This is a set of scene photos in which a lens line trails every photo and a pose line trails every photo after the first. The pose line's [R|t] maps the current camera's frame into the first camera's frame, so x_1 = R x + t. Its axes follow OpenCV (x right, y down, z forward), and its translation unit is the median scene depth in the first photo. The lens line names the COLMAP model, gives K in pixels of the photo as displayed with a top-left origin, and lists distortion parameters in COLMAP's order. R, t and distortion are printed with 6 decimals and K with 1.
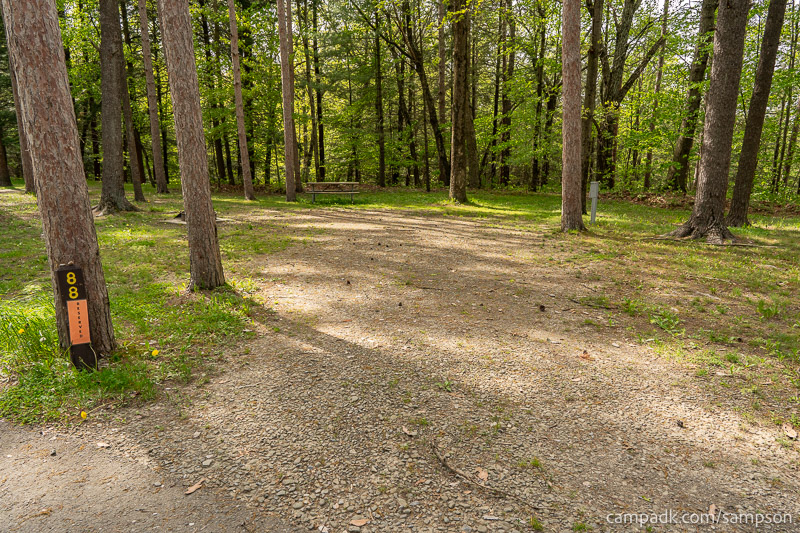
lens RADIAL K [[535.1, 0, 402.2], [0, 535.1, 266.8], [0, 0, 1]] dist [-0.001929, 0.005395]
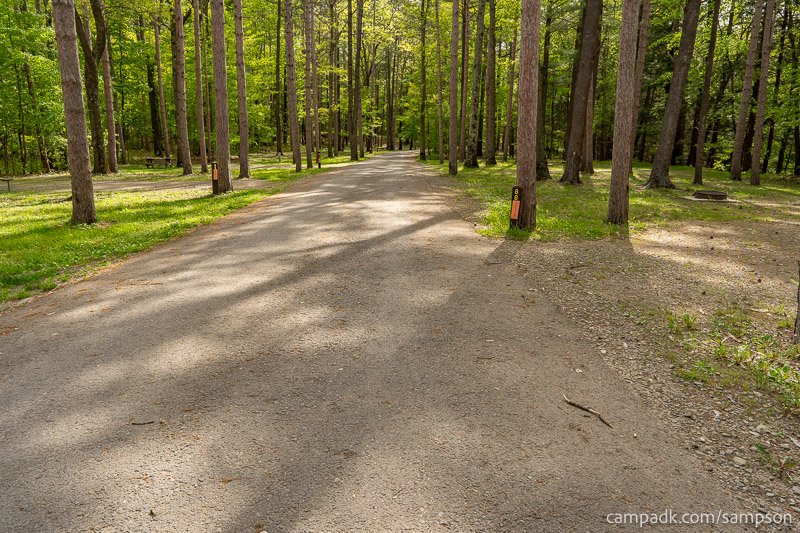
lens RADIAL K [[535.1, 0, 401.3], [0, 535.1, 267.7], [0, 0, 1]] dist [-0.001929, 0.005395]
pose [[0.475365, 0.198957, -0.856997, 0.160135], [-0.182970, 0.975153, 0.124897, 0.018704], [0.860553, 0.097433, 0.499956, -0.080349]]
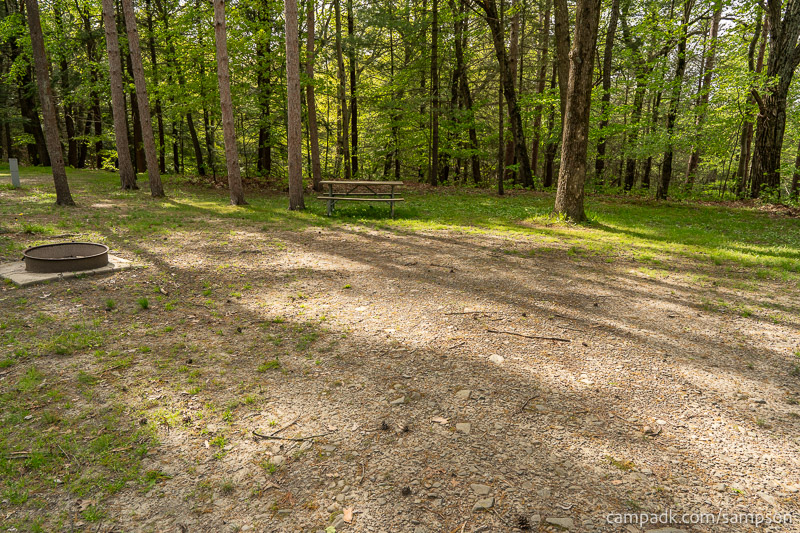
lens RADIAL K [[535.1, 0, 399.8], [0, 535.1, 268.4], [0, 0, 1]] dist [-0.001929, 0.005395]
pose [[0.997096, 0.032382, -0.068933, -0.027368], [-0.031024, 0.999305, 0.020675, -0.048806], [0.069554, -0.018477, 0.997407, 0.260234]]
